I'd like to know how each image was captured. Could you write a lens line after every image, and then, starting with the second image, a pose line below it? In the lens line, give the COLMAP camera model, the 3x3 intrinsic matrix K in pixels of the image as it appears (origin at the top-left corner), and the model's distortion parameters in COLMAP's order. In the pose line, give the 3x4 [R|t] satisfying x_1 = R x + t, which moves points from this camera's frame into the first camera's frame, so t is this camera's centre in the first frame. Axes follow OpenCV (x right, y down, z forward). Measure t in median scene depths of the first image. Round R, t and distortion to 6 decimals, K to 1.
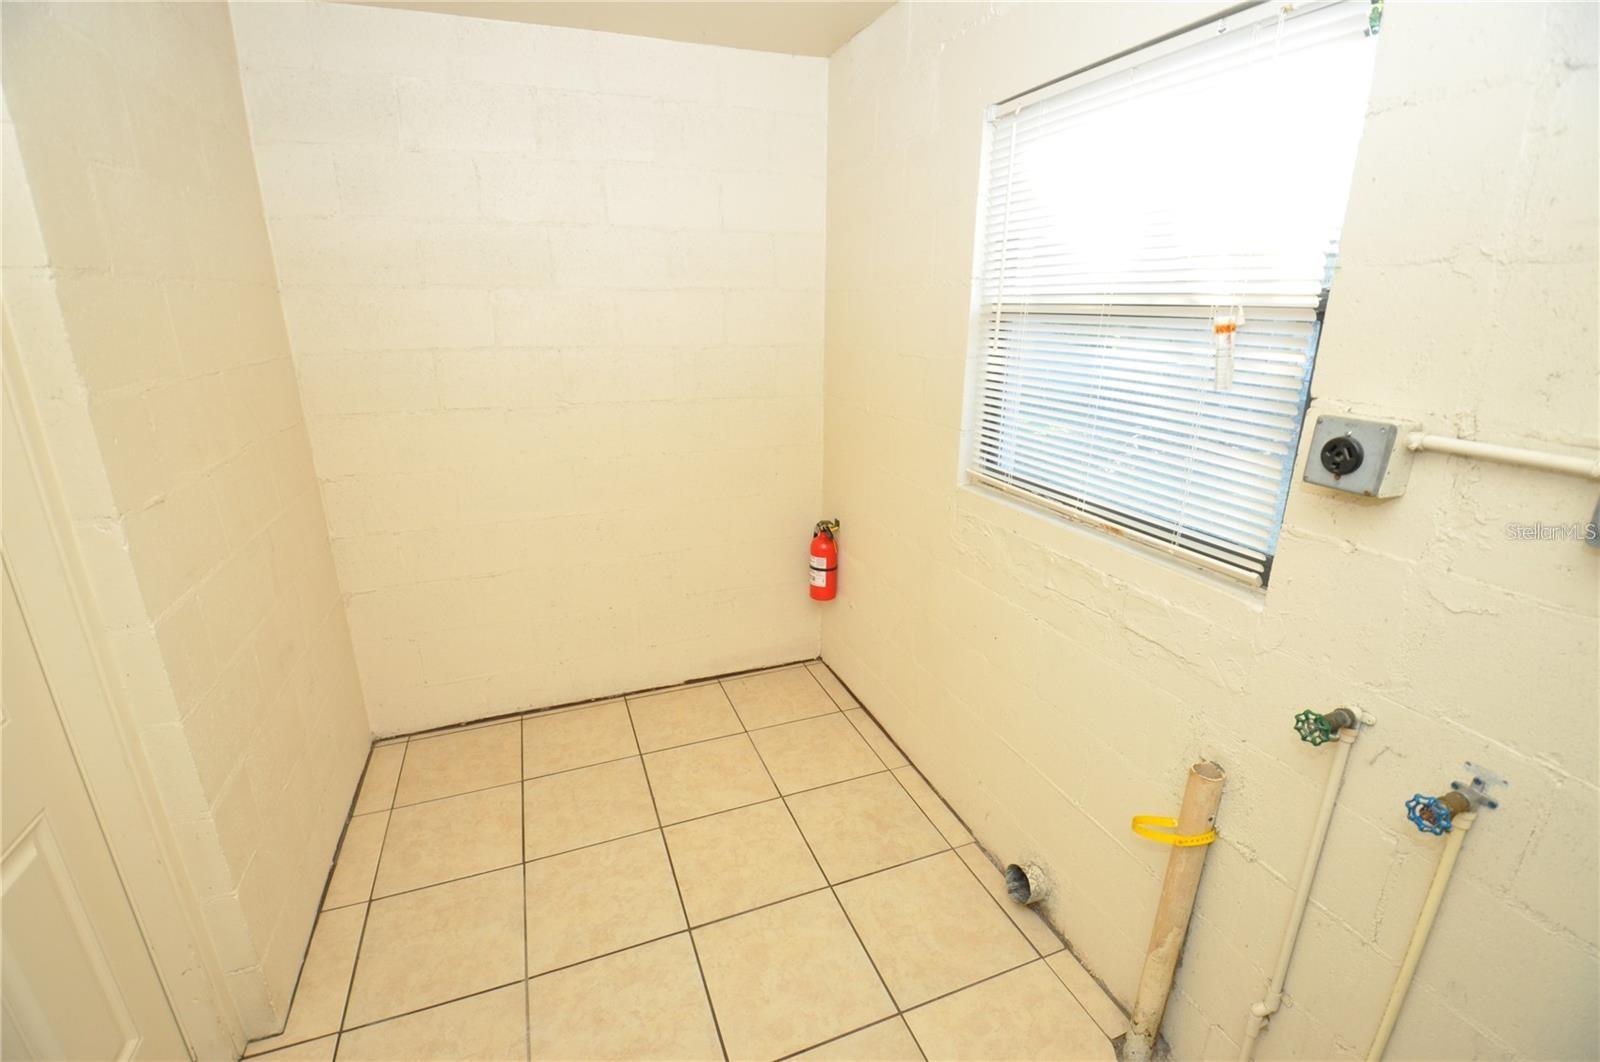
lens RADIAL K [[704.0, 0, 800.0], [0, 704.0, 531.0], [0, 0, 1]] dist [-0.055070, -0.000100]
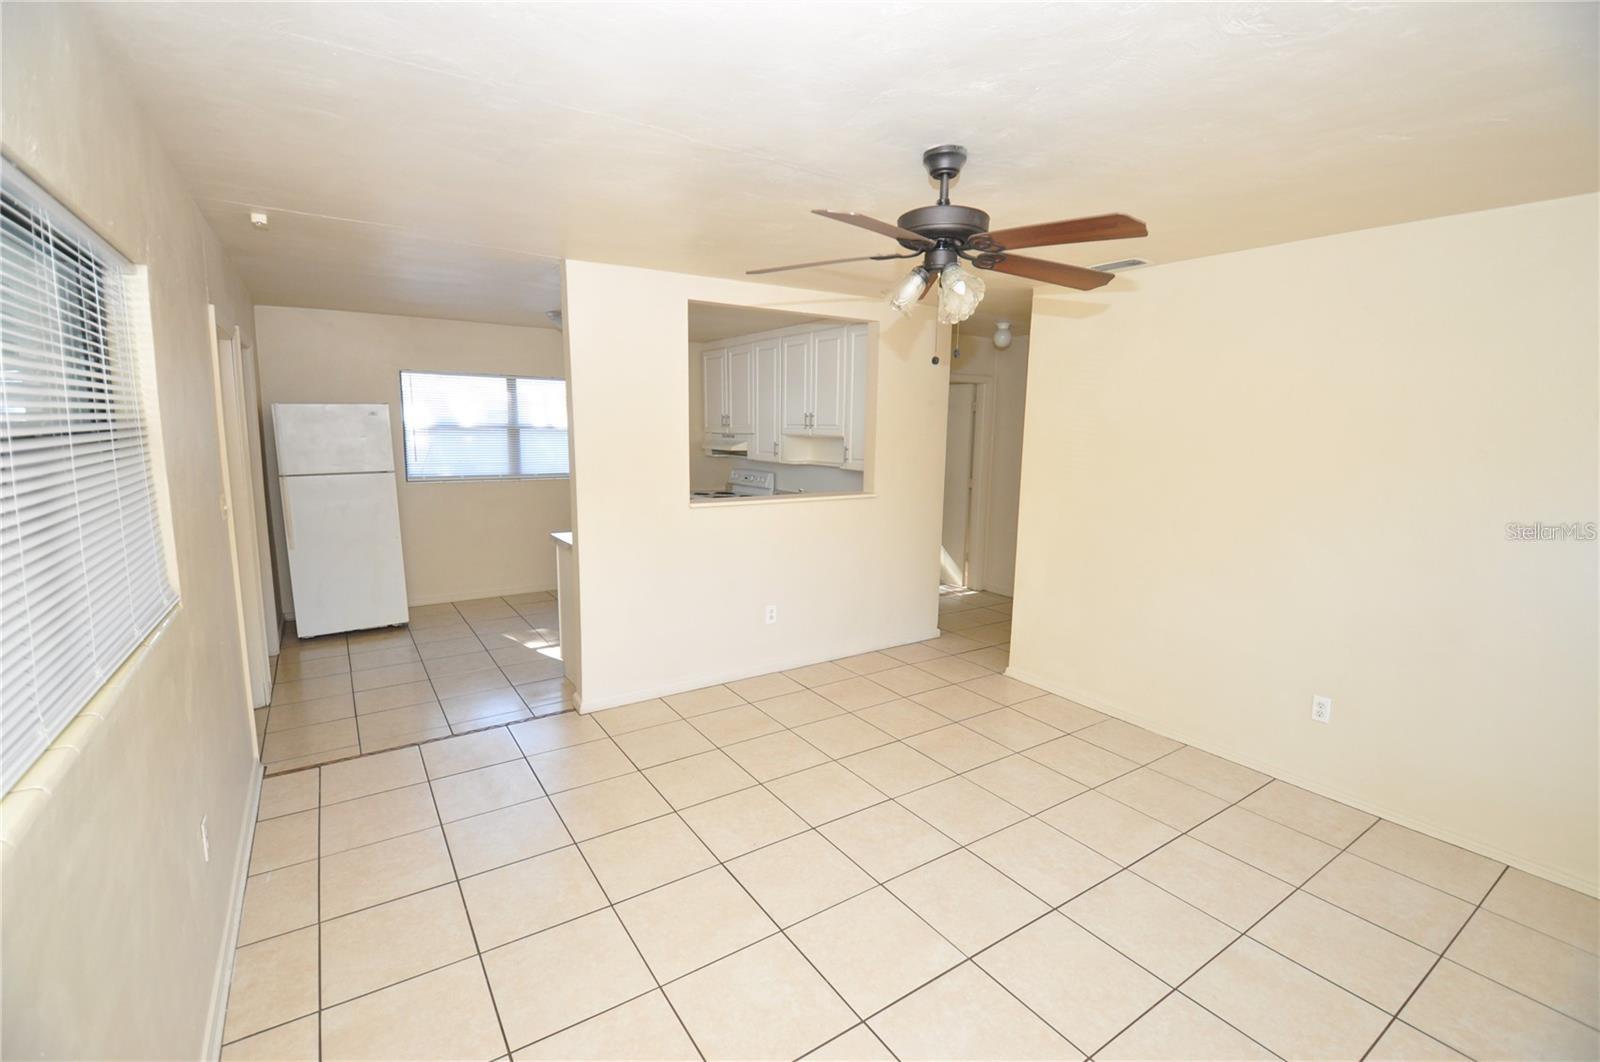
lens RADIAL K [[704.0, 0, 800.0], [0, 704.0, 531.0], [0, 0, 1]] dist [-0.055070, -0.000100]
pose [[0.974172, -0.019991, 0.224920, 0.103516], [0.053974, 0.987814, -0.145978, 0.084595], [-0.219261, 0.154348, 0.963380, -0.258897]]
